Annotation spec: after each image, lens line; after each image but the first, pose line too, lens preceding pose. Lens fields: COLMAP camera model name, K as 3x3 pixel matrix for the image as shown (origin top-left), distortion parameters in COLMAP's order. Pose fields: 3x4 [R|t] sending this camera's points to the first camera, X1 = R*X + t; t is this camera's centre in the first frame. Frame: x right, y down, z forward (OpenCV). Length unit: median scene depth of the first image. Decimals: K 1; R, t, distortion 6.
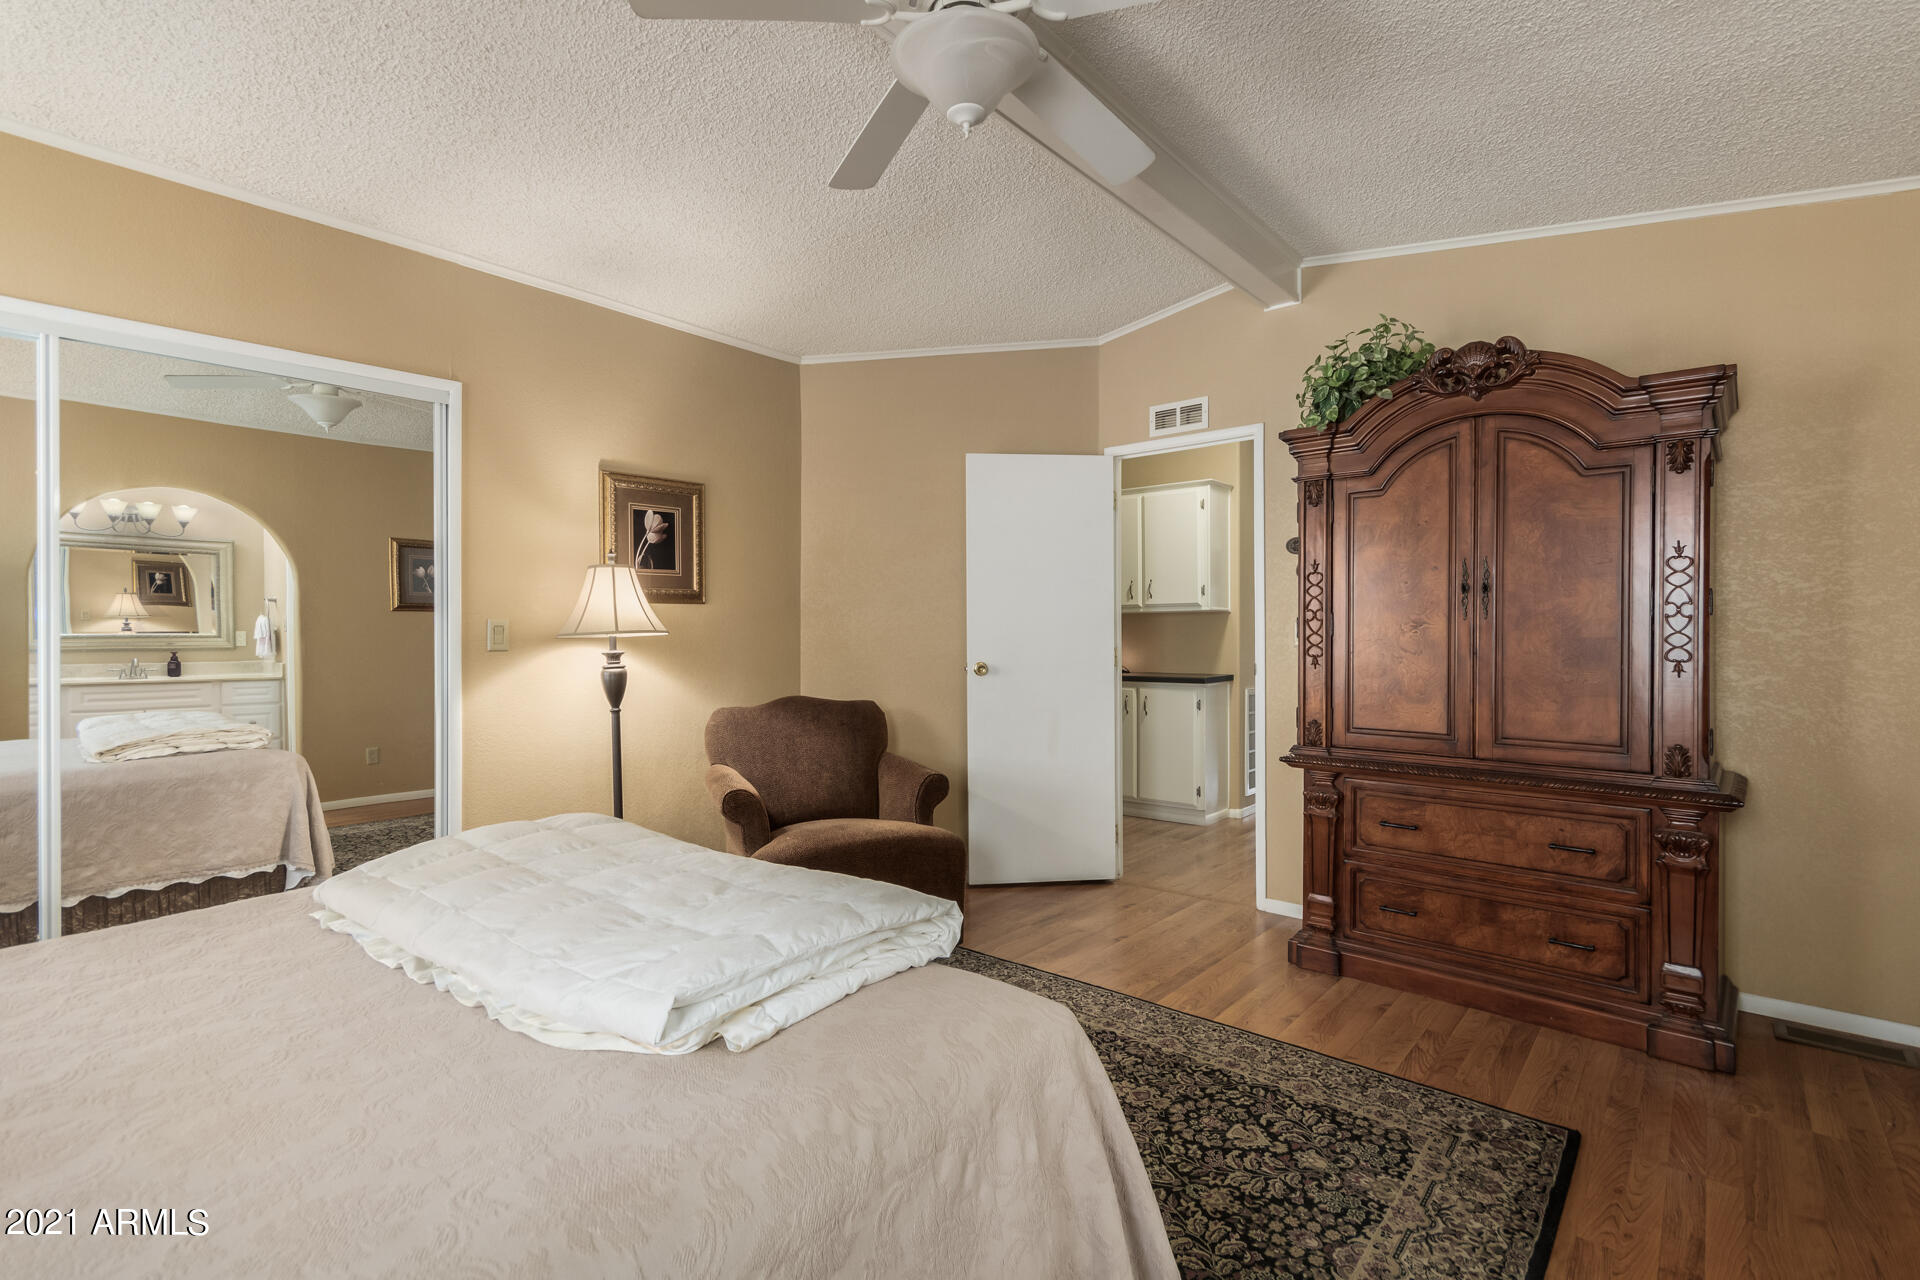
lens RADIAL K [[882.4, 0, 971.8], [0, 882.4, 641.7], [0, 0, 1]] dist [0.002569, -0.000345]
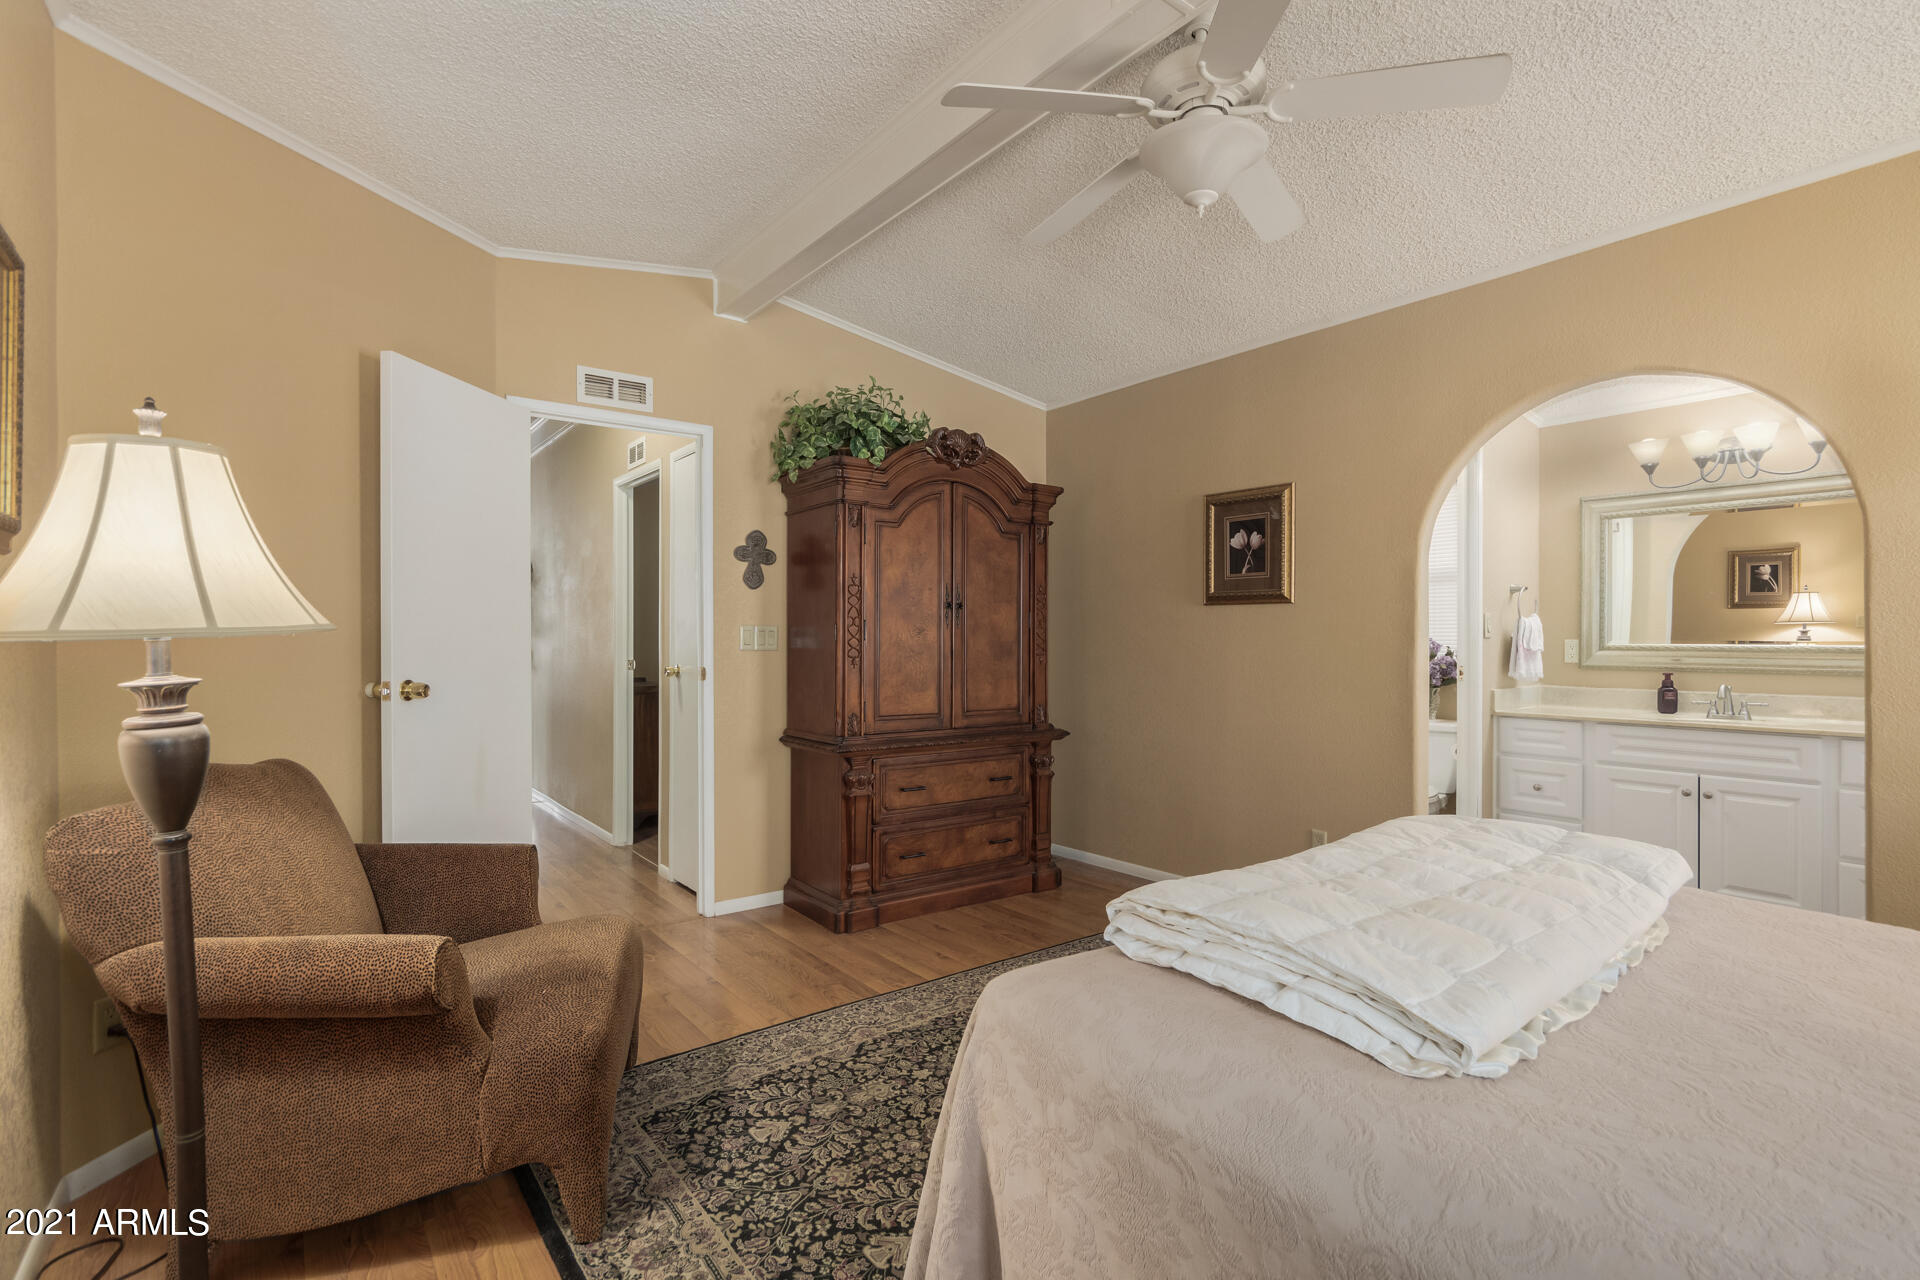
lens RADIAL K [[902.6, 0, 969.0], [0, 902.6, 643.1], [0, 0, 1]] dist [0.003310, 0.000485]
pose [[0.205466, -0.003080, 0.978659, -0.784637], [0.007700, 0.999969, 0.001530, -0.003510], [-0.978634, 0.007221, 0.205483, 0.659609]]
